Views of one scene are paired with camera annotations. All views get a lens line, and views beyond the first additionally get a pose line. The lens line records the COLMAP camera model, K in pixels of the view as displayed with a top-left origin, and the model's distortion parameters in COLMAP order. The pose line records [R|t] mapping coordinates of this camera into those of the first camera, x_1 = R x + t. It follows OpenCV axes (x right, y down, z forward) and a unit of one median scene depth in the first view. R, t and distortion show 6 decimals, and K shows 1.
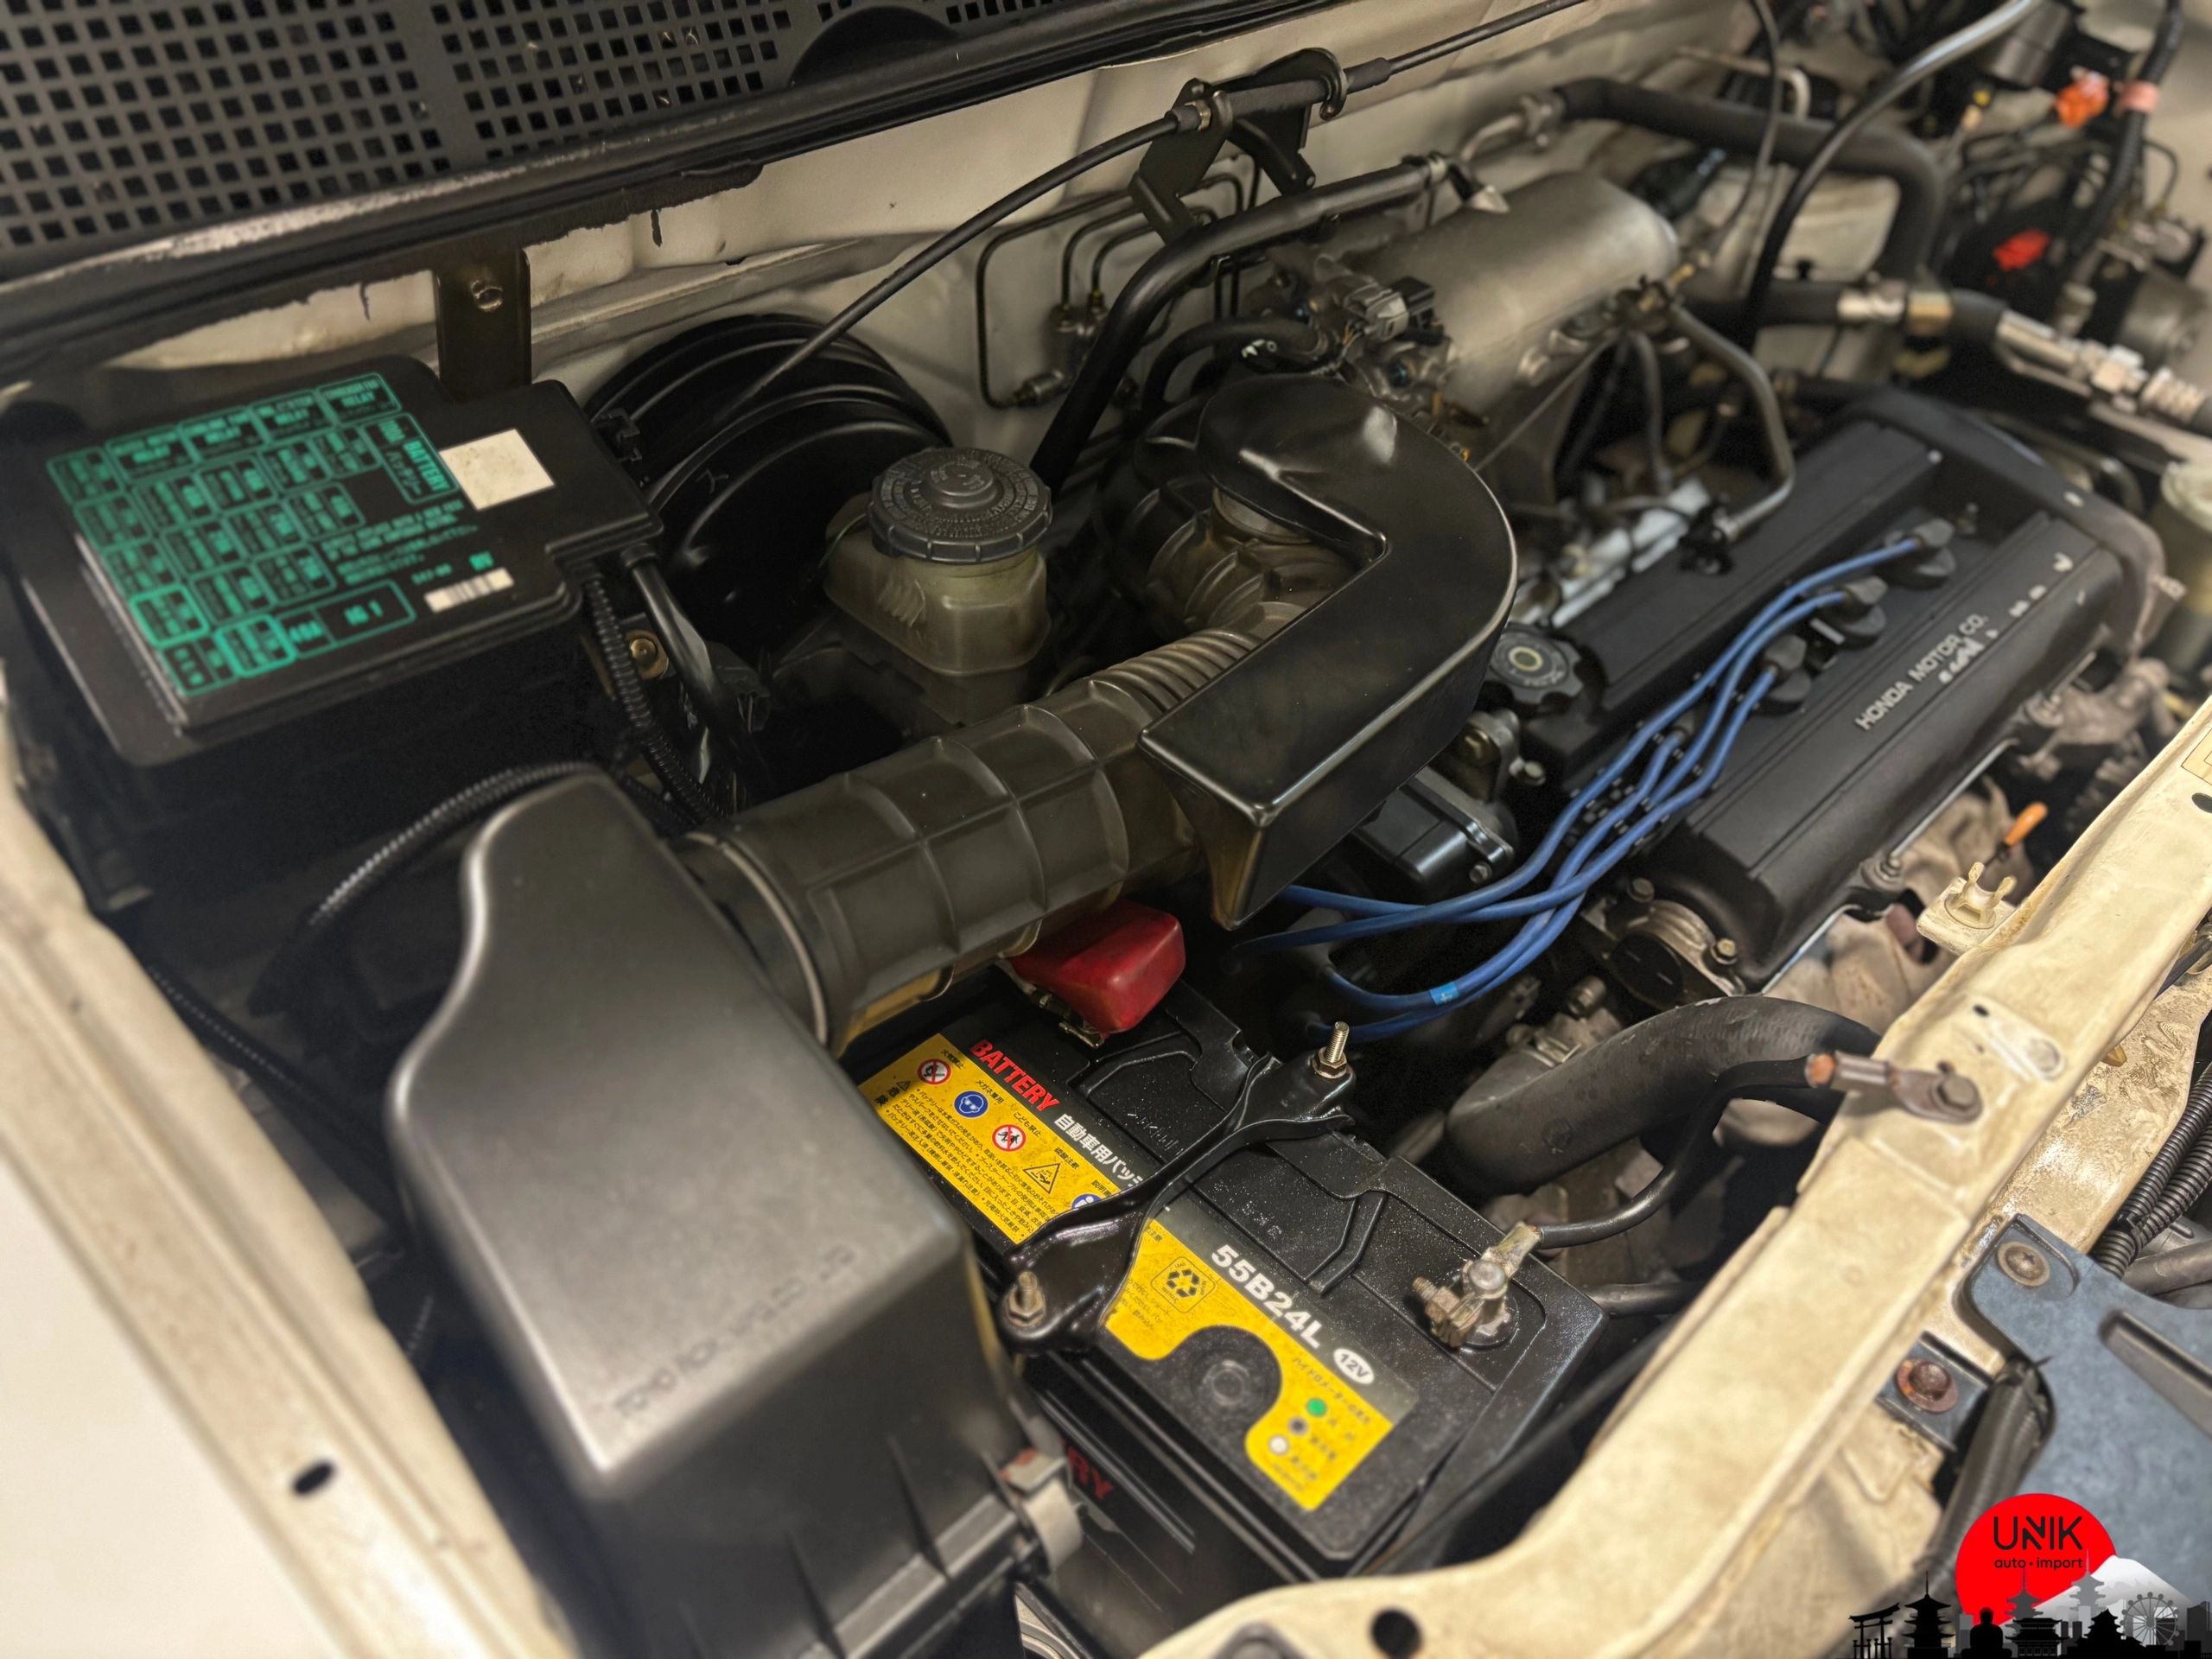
lens RADIAL K [[1668.3, 0, 1123.1], [0, 1668.3, 832.7], [0, 0, 1]] dist [0.040936, -0.034025]
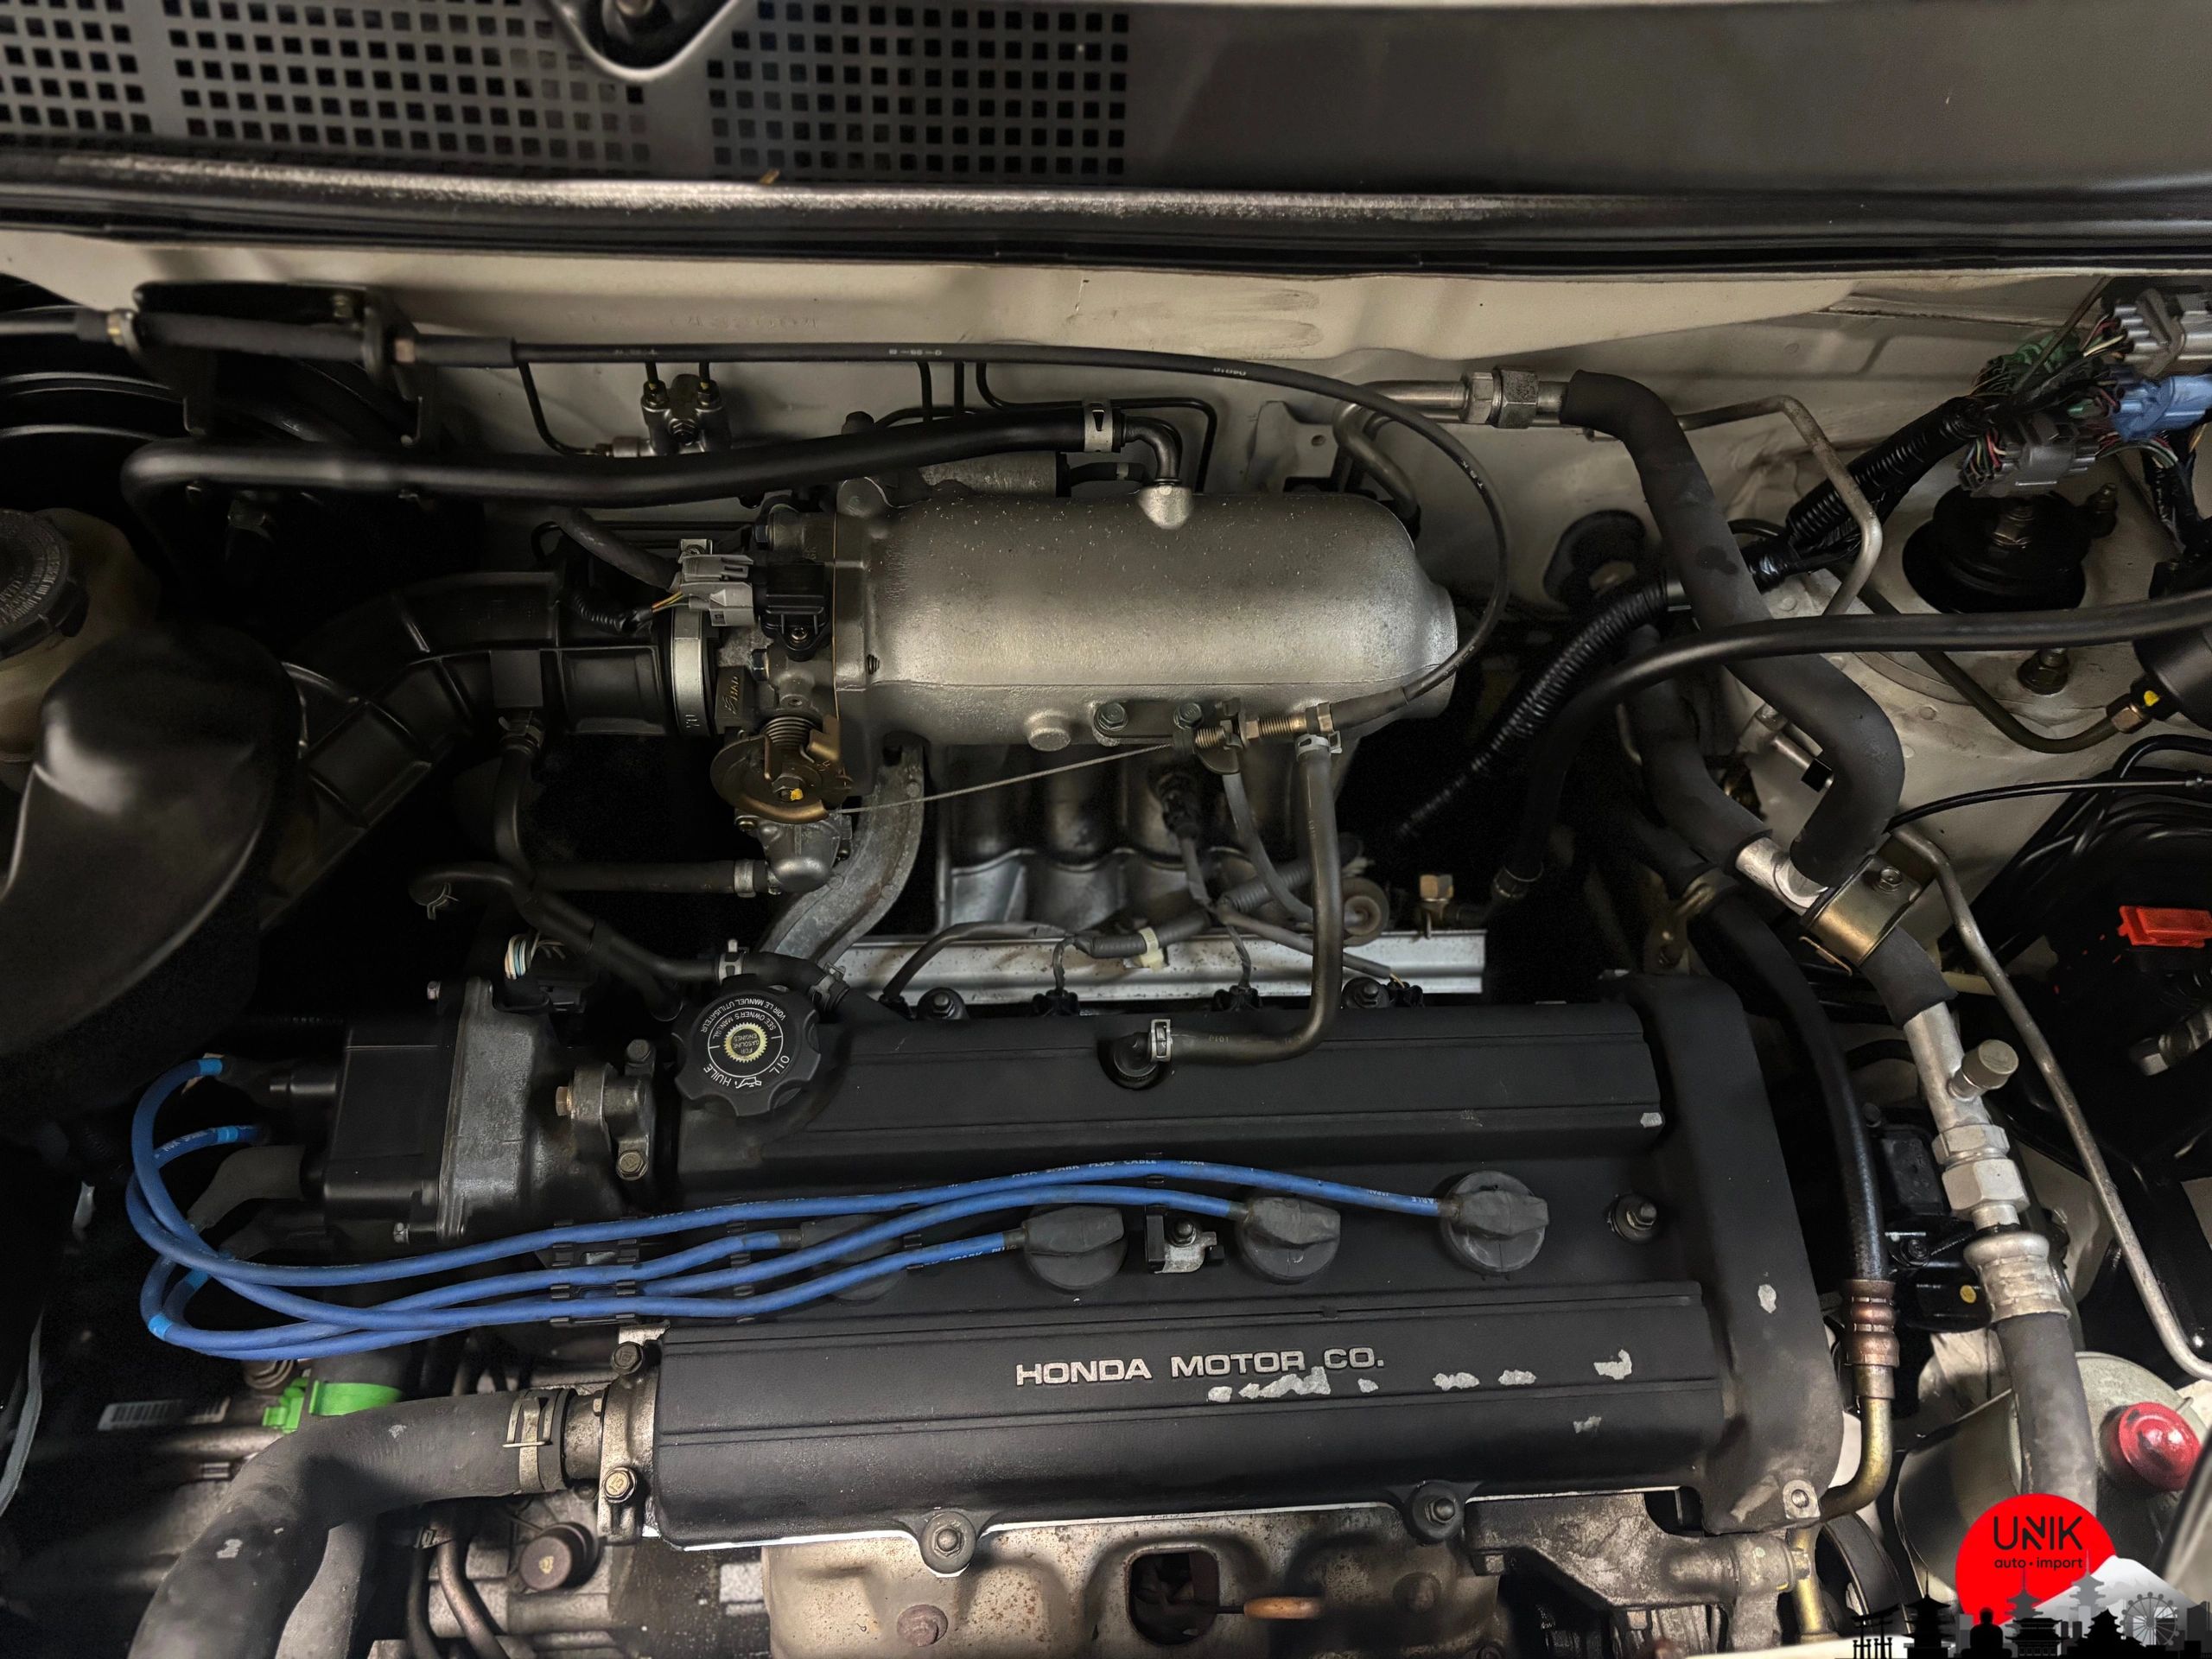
lens RADIAL K [[1668.3, 0, 1123.1], [0, 1668.3, 832.7], [0, 0, 1]] dist [0.040936, -0.034025]
pose [[0.756373, 0.546137, -0.360048, 0.942670], [-0.475884, 0.837051, 0.269962, -0.759457], [0.448814, -0.032851, 0.893021, 0.547884]]
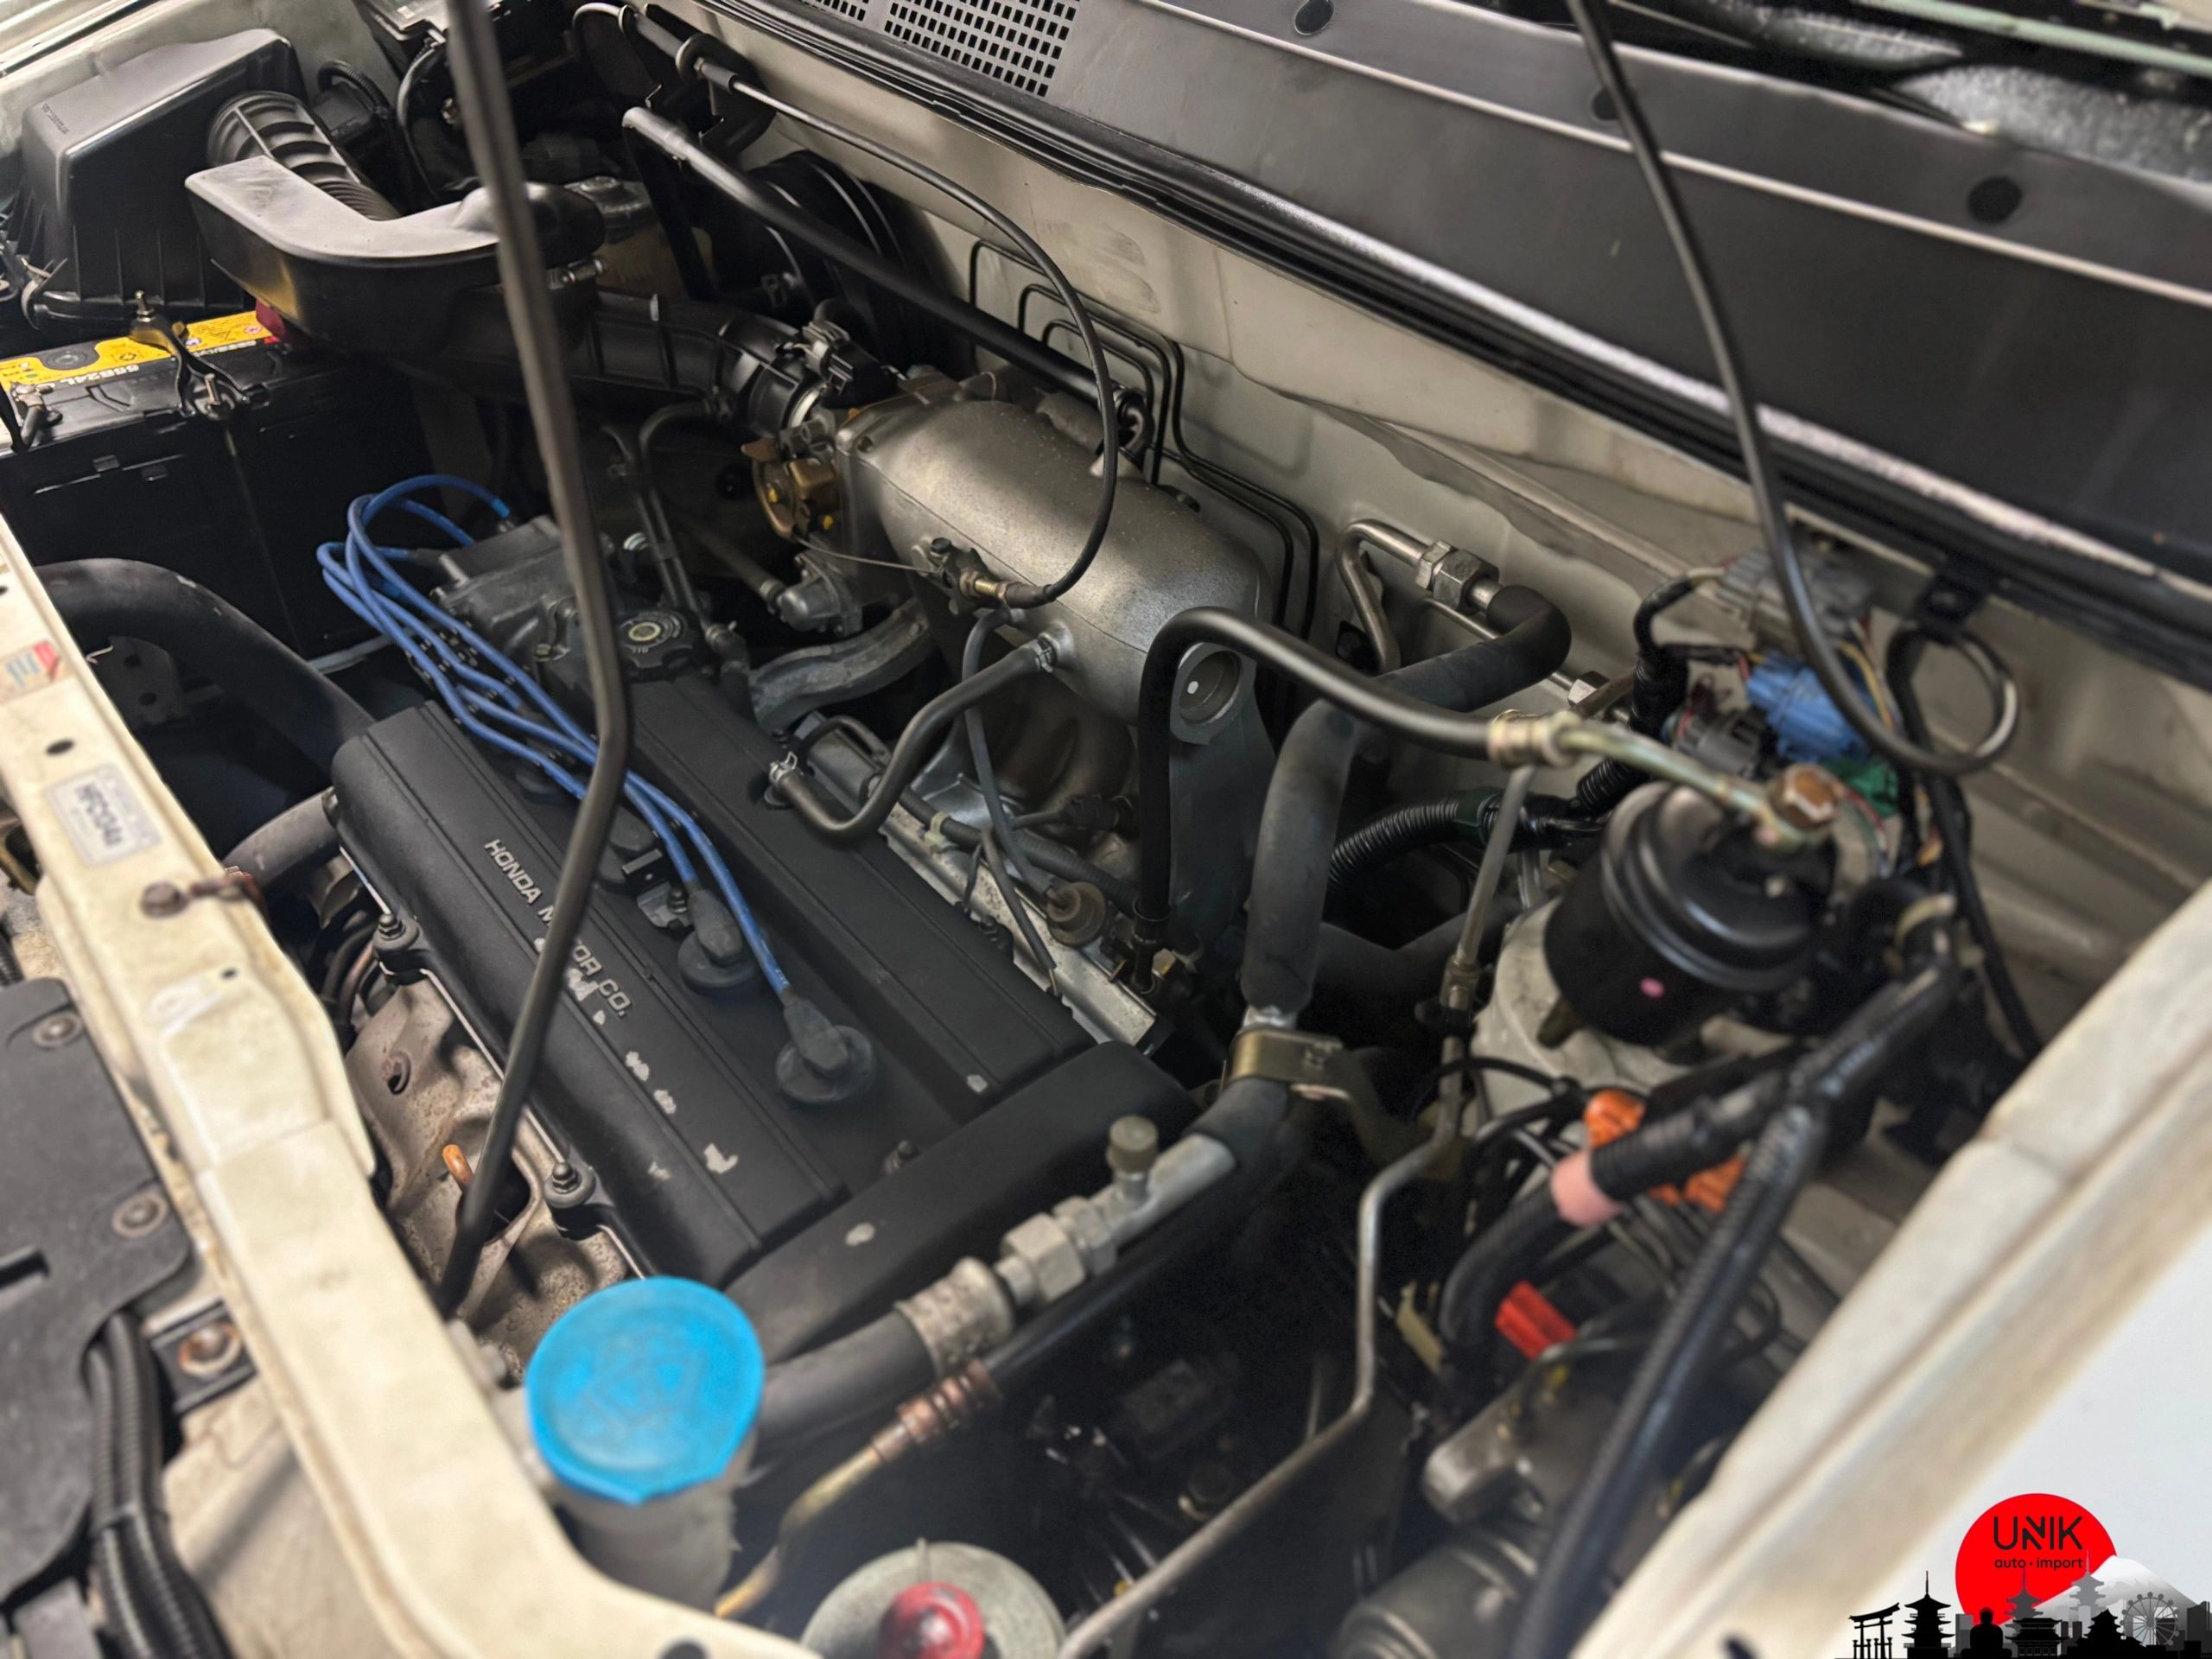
lens RADIAL K [[1668.3, 0, 1123.1], [0, 1668.3, 832.7], [0, 0, 1]] dist [0.040936, -0.034025]
pose [[-0.103165, 0.562021, -0.820664, 1.812011], [-0.723008, 0.524249, 0.449914, -1.158452], [0.683093, 0.639762, 0.352262, 1.391089]]
